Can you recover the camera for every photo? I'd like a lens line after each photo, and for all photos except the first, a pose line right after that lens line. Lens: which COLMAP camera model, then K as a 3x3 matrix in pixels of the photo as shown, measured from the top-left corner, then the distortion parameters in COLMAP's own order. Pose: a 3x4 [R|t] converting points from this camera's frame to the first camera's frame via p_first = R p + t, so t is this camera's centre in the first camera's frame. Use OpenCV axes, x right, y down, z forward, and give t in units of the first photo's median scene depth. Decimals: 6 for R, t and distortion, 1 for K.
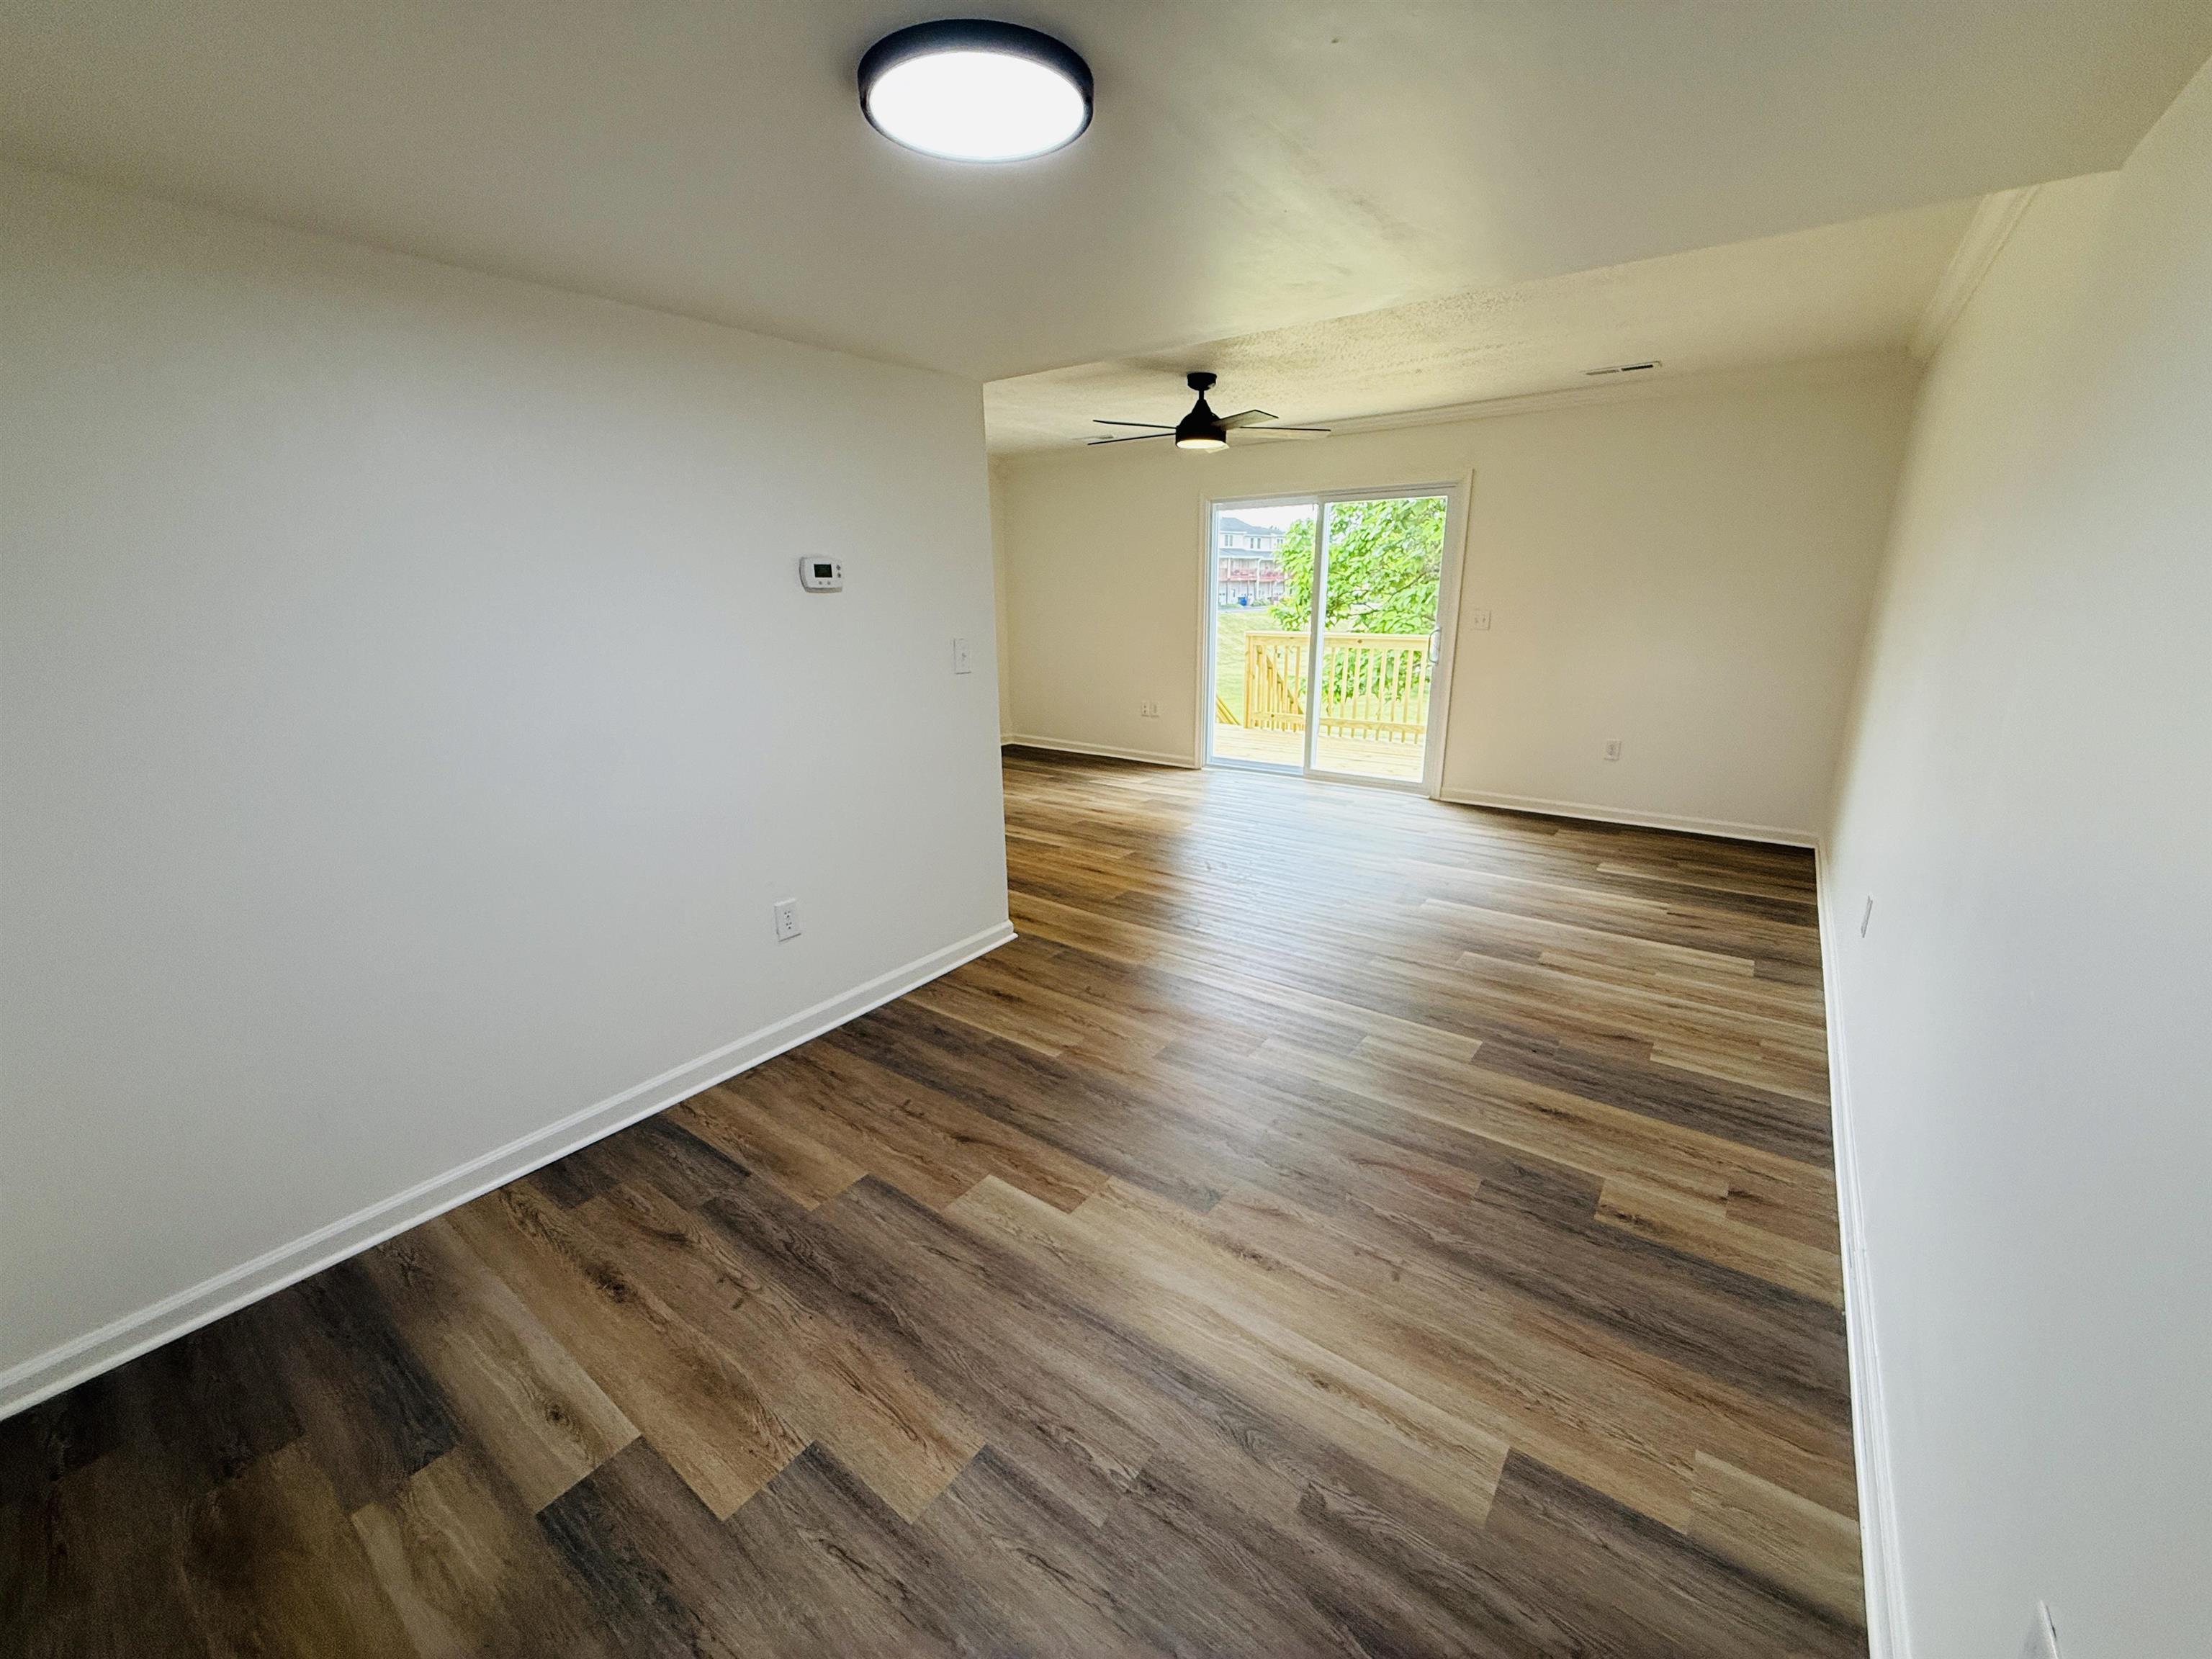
lens RADIAL K [[880.2, 0, 1105.1], [0, 880.2, 845.6], [0, 0, 1]] dist [0.002827, -0.001138]
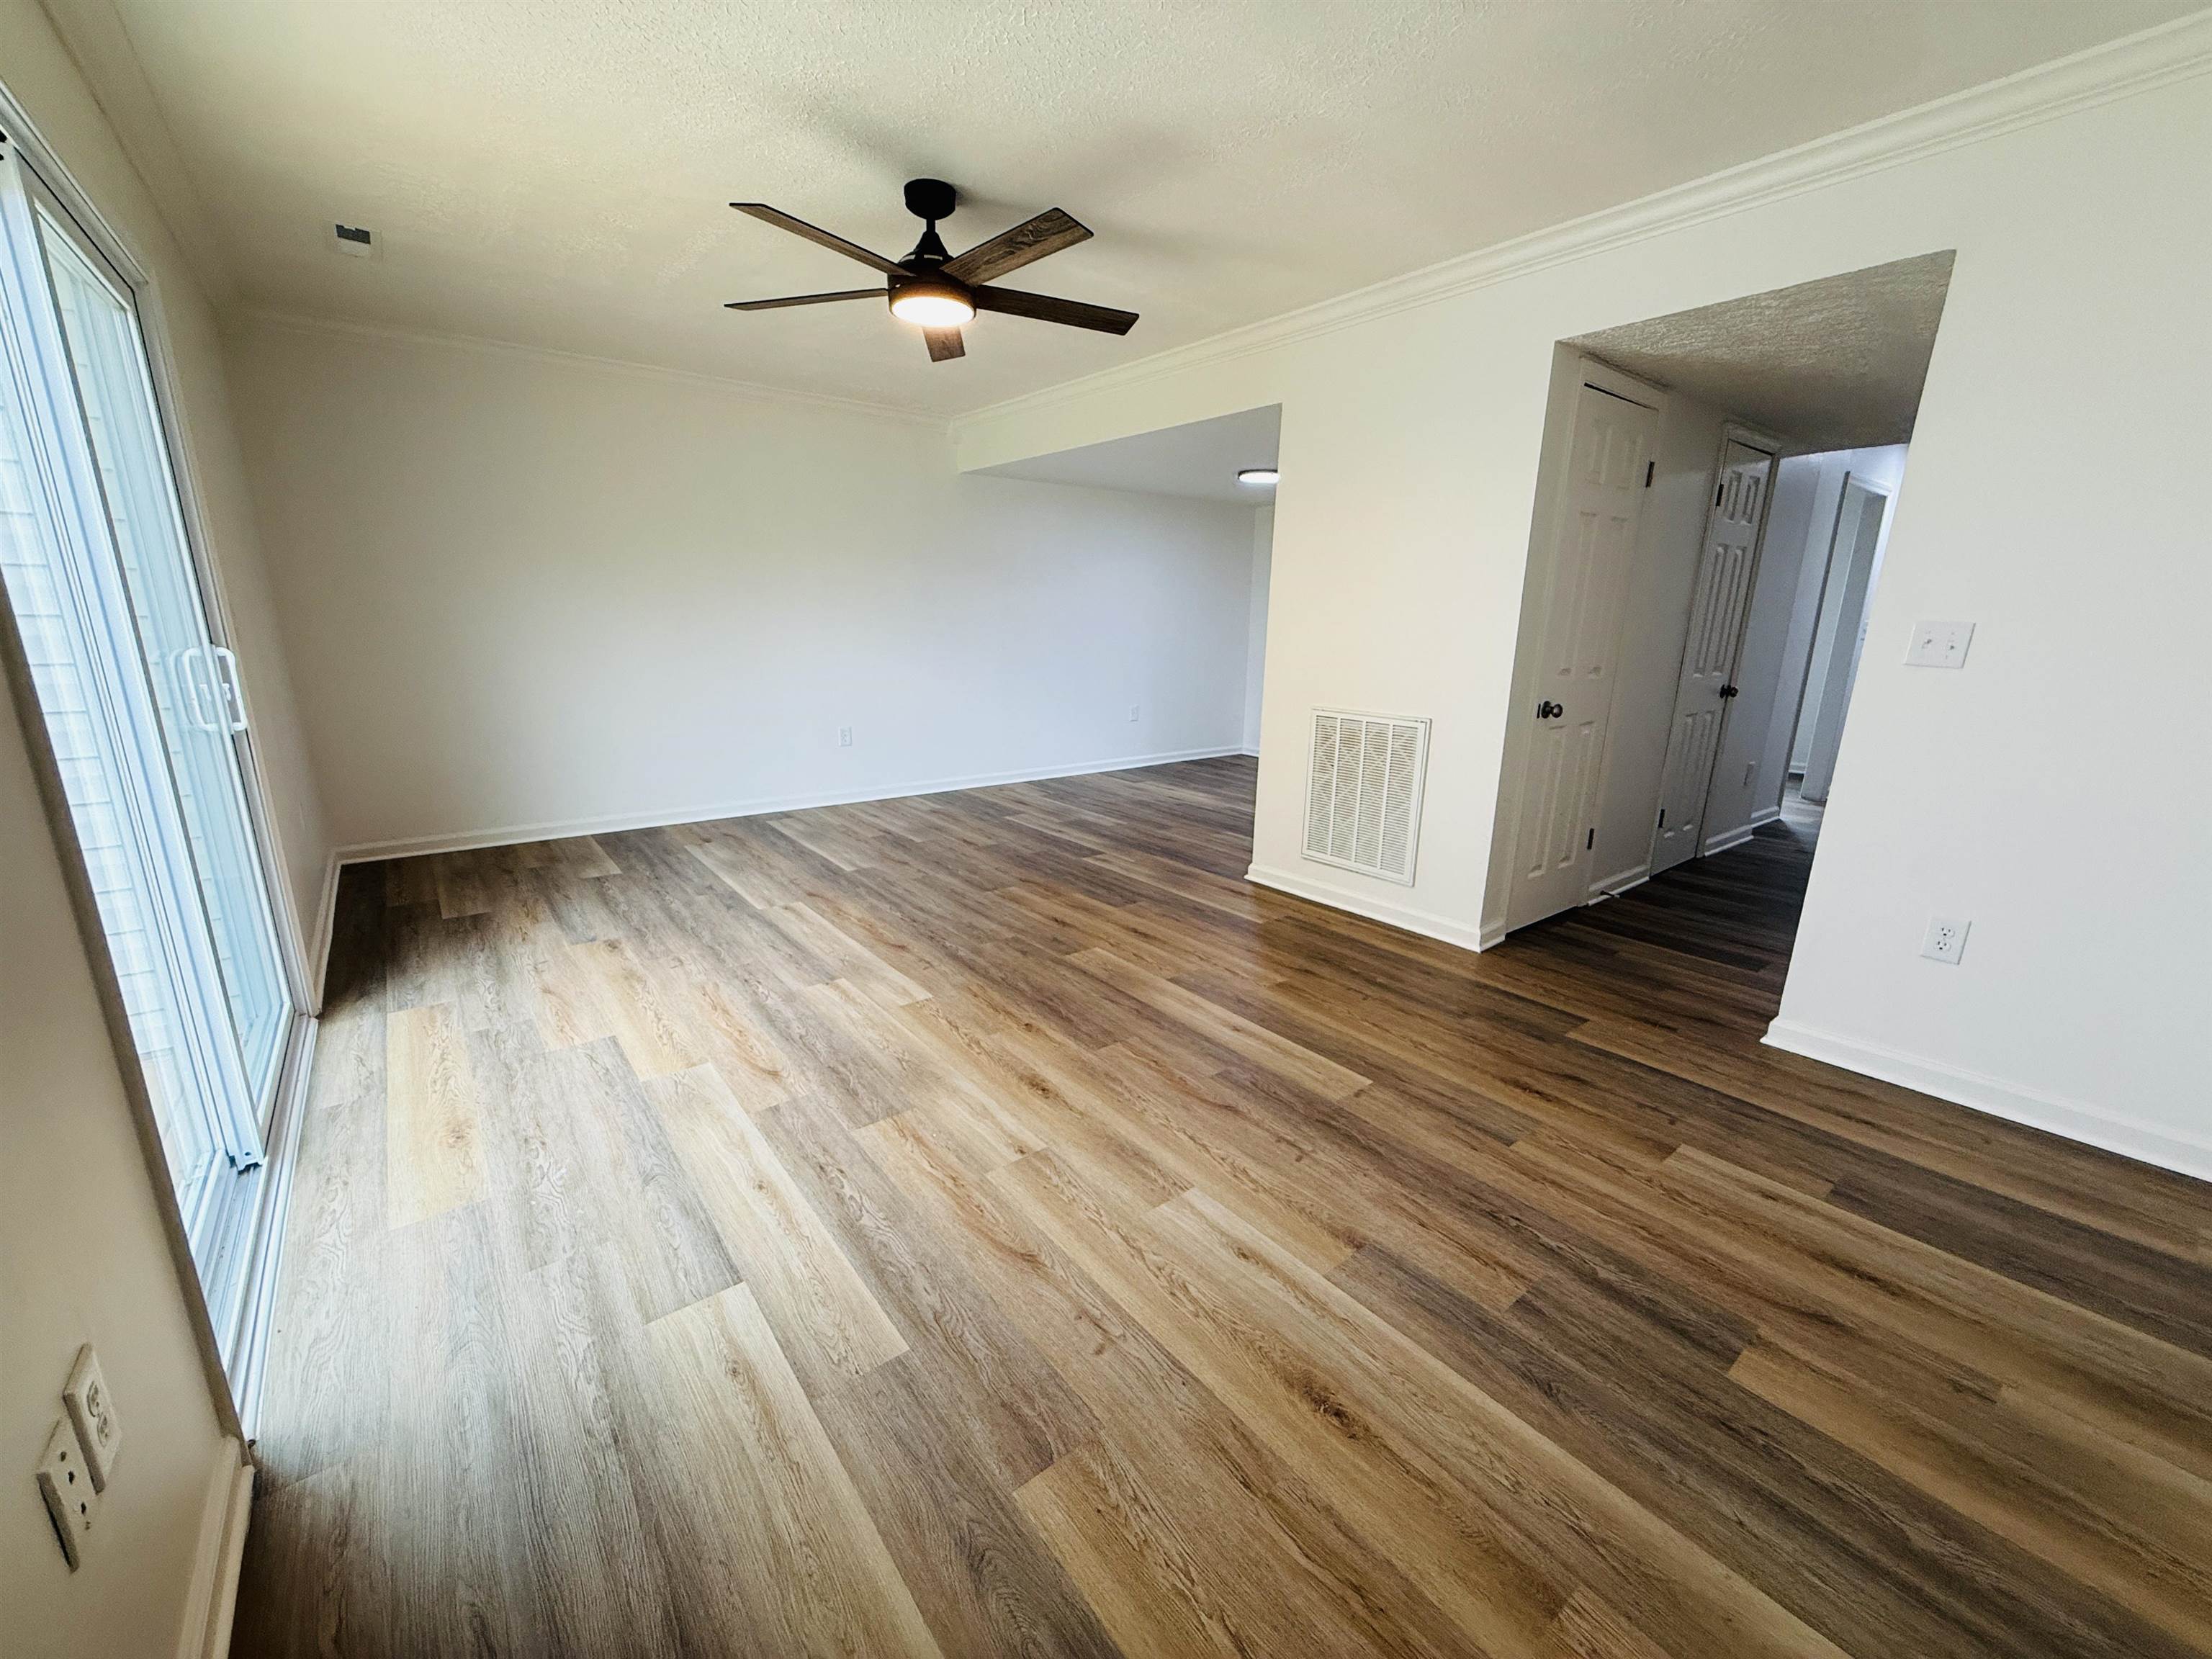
lens RADIAL K [[880.2, 0, 1101.5], [0, 880.2, 840.6], [0, 0, 1]] dist [0.002827, -0.001138]
pose [[-0.964261, -0.071469, 0.255134, -0.195116], [0.071132, 0.857754, 0.509115, -0.500414], [-0.255229, 0.509068, -0.822015, 1.829333]]
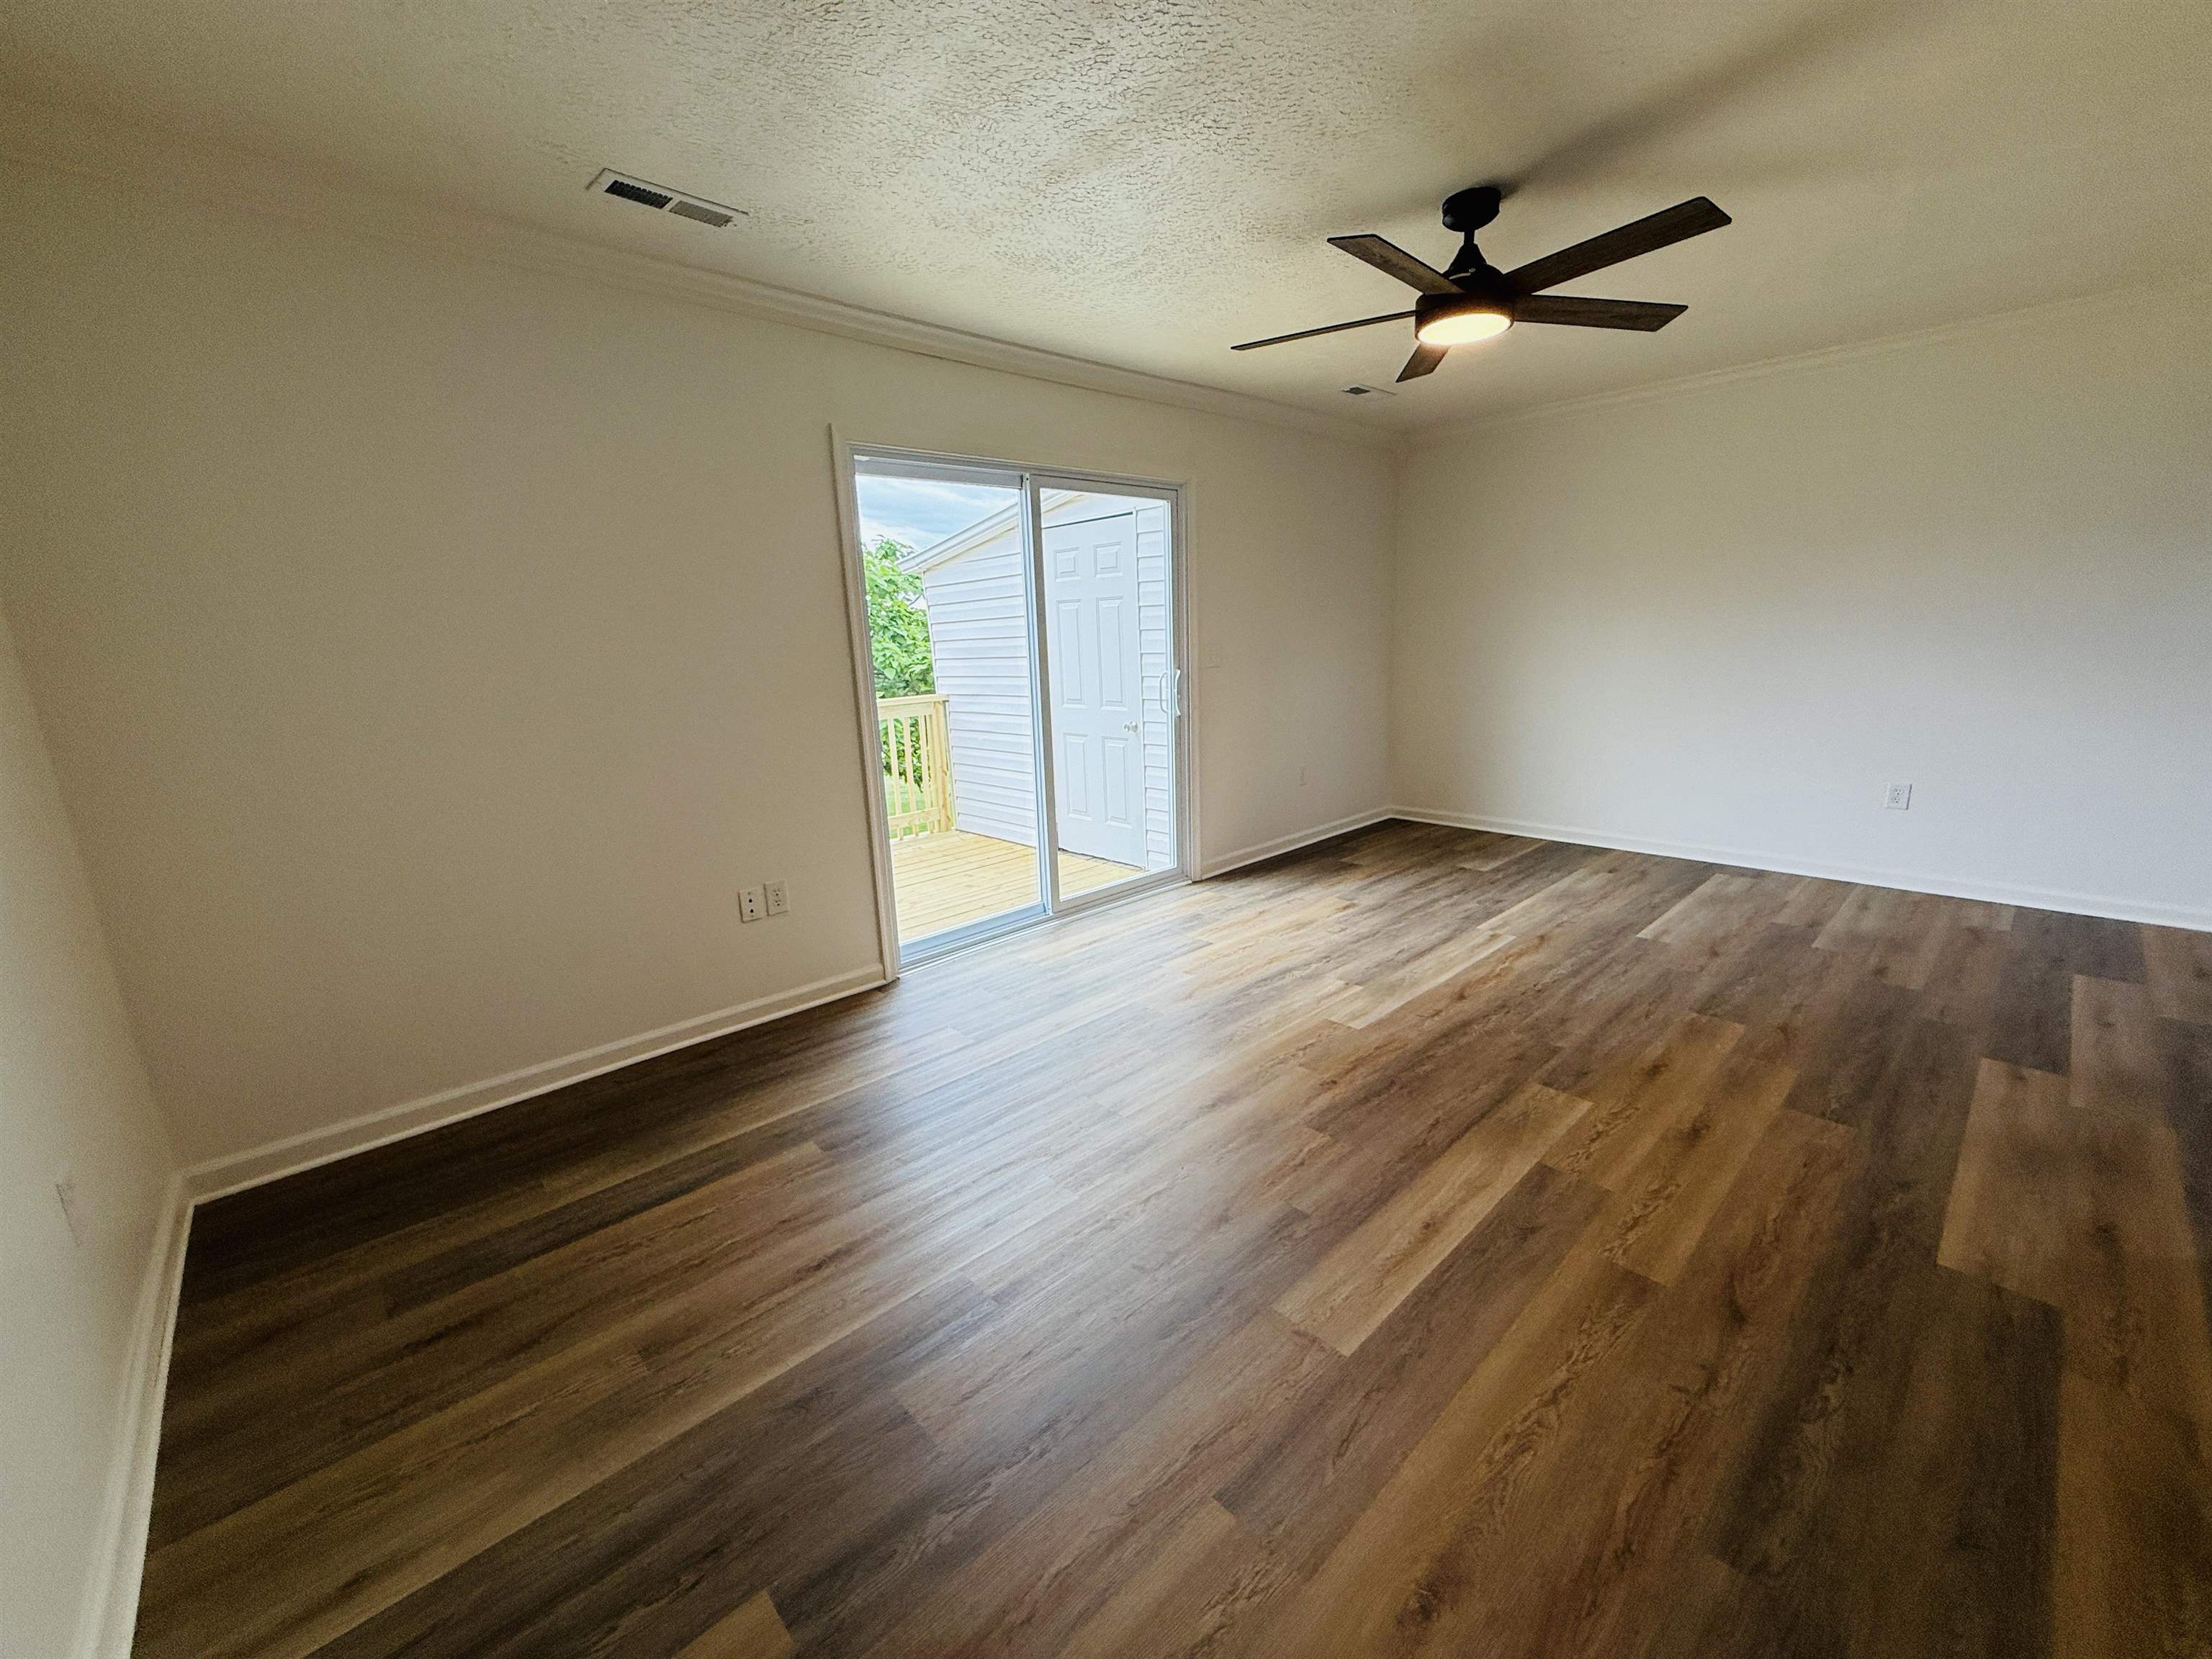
lens RADIAL K [[880.2, 0, 1100.5], [0, 880.2, 833.4], [0, 0, 1]] dist [0.002827, -0.001138]
pose [[0.184281, -0.217112, 0.958594, -0.592717], [0.315858, 0.936646, 0.151421, -0.359509], [-0.930739, 0.274876, 0.241182, 1.308127]]
